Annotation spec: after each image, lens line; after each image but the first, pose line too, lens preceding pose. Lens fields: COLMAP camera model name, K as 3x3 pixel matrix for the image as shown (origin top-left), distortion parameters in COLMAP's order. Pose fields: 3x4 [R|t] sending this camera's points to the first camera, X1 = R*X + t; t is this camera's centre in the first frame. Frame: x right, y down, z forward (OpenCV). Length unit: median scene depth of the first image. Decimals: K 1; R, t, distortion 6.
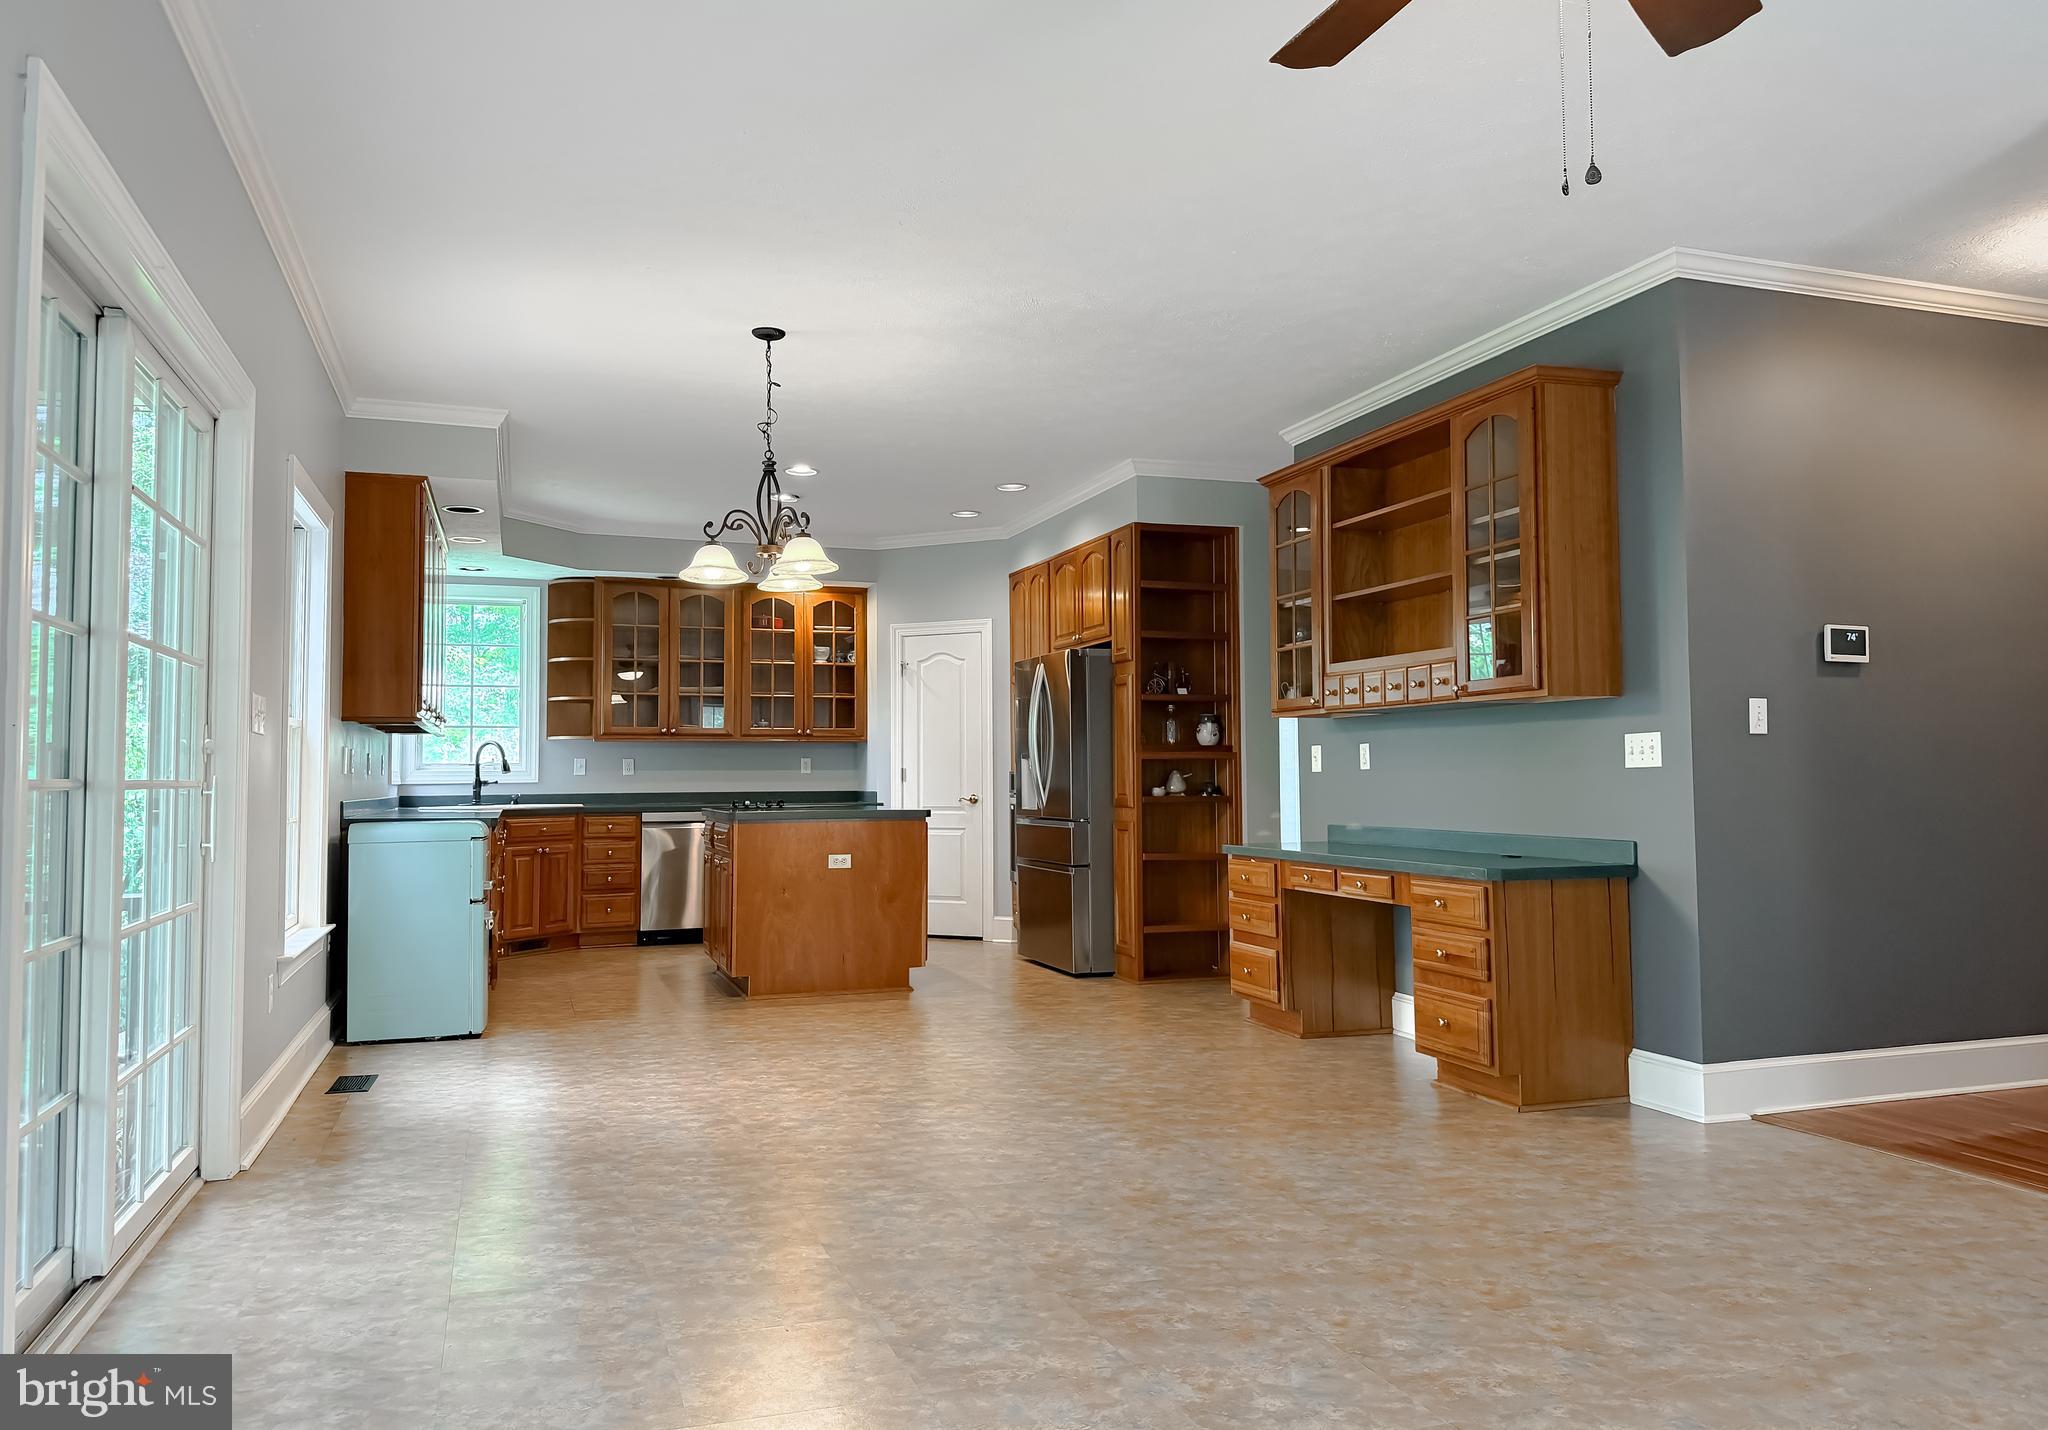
lens RADIAL K [[1437.7, 0, 1024.1], [0, 1437.7, 710.4], [0, 0, 1]] dist [0.151981, -0.266111]
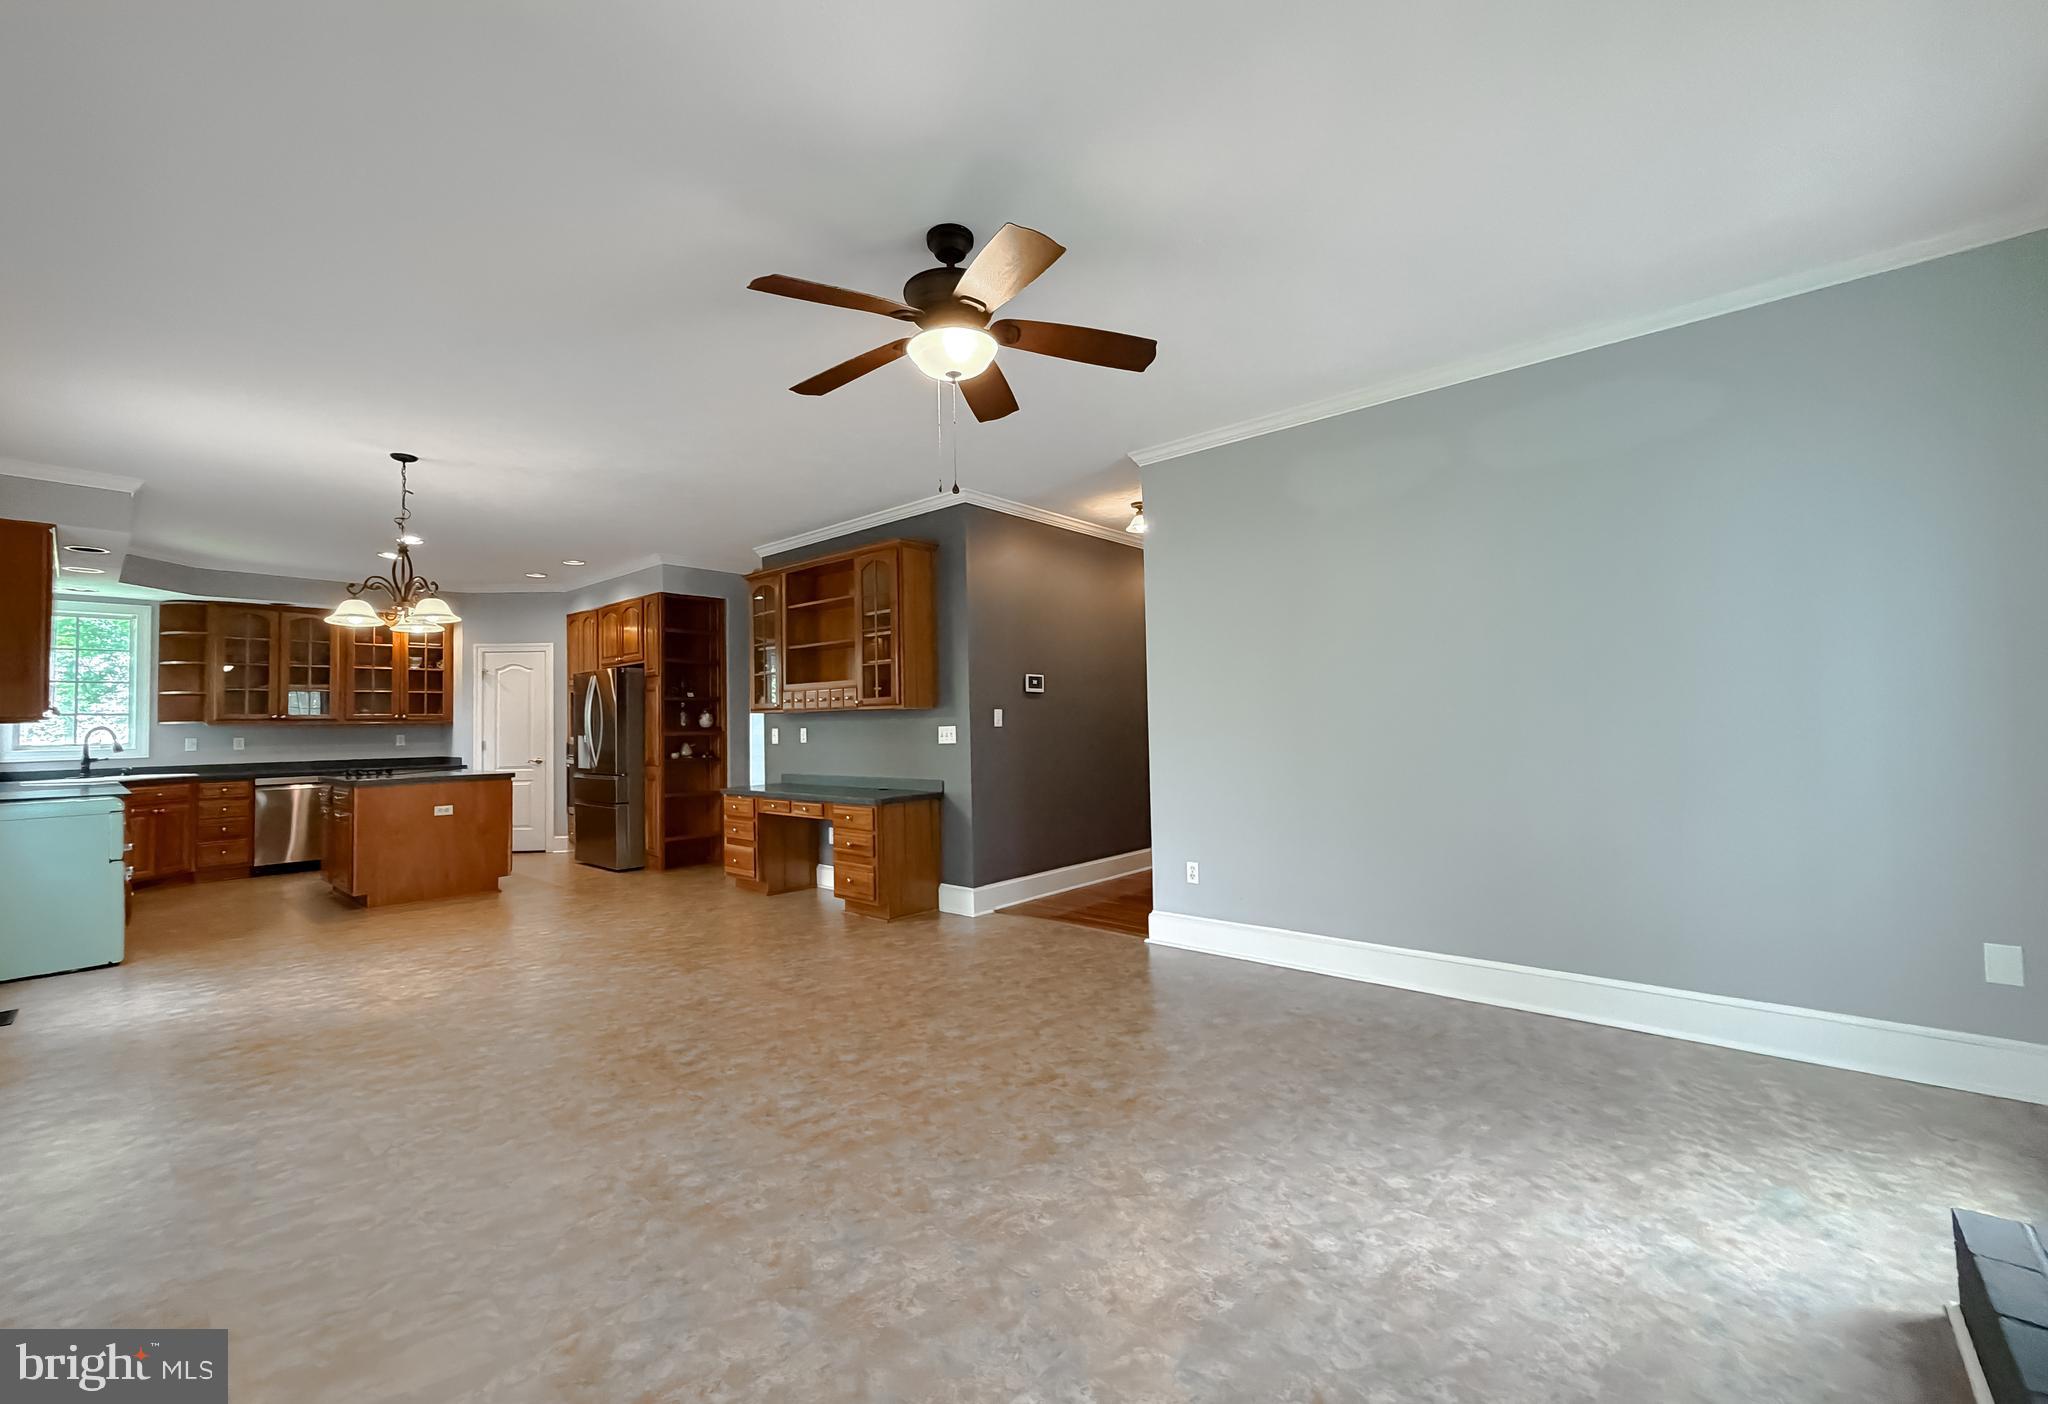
lens RADIAL K [[831.5, 0, 1020.3], [0, 831.5, 698.2], [0, 0, 1]] dist [0.001217, 0.000418]
pose [[0.869193, 0.005384, 0.494443, -0.043129], [-0.010329, 0.999920, 0.007269, -0.025527], [-0.494364, -0.011425, 0.869180, -0.031779]]
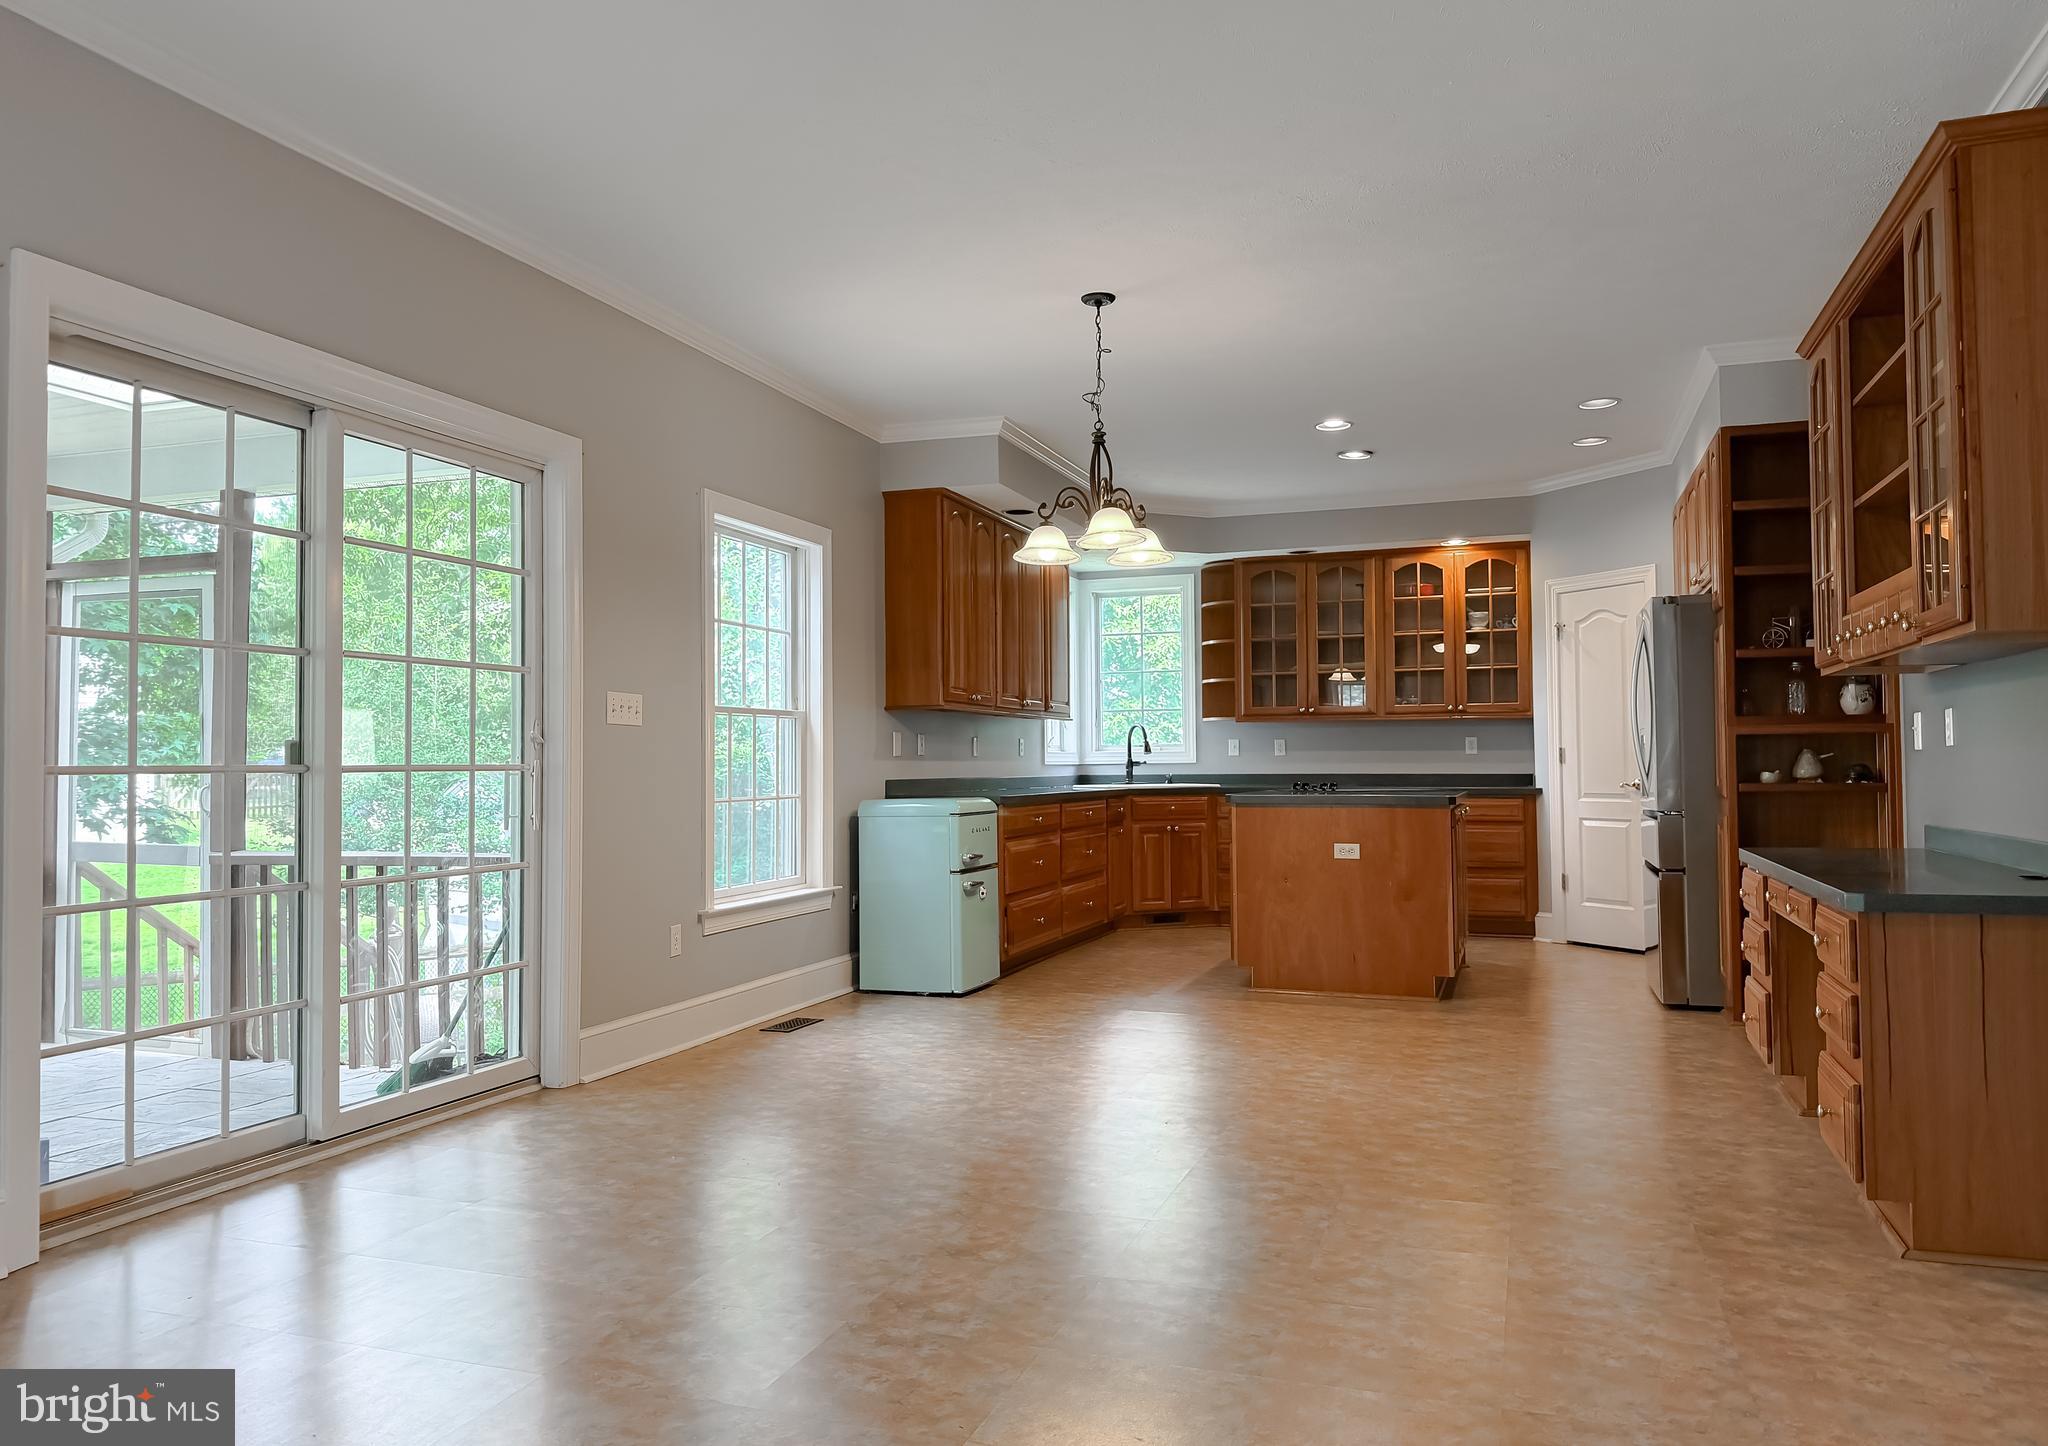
lens RADIAL K [[1467.9, 0, 1024.0], [0, 1467.9, 723.0], [0, 0, 1]] dist [0.086416, -0.134826]
pose [[0.782356, -0.017441, -0.622587, 0.341915], [0.032409, 0.999394, 0.012729, 0.006298], [0.621988, -0.030136, 0.782447, 0.172039]]
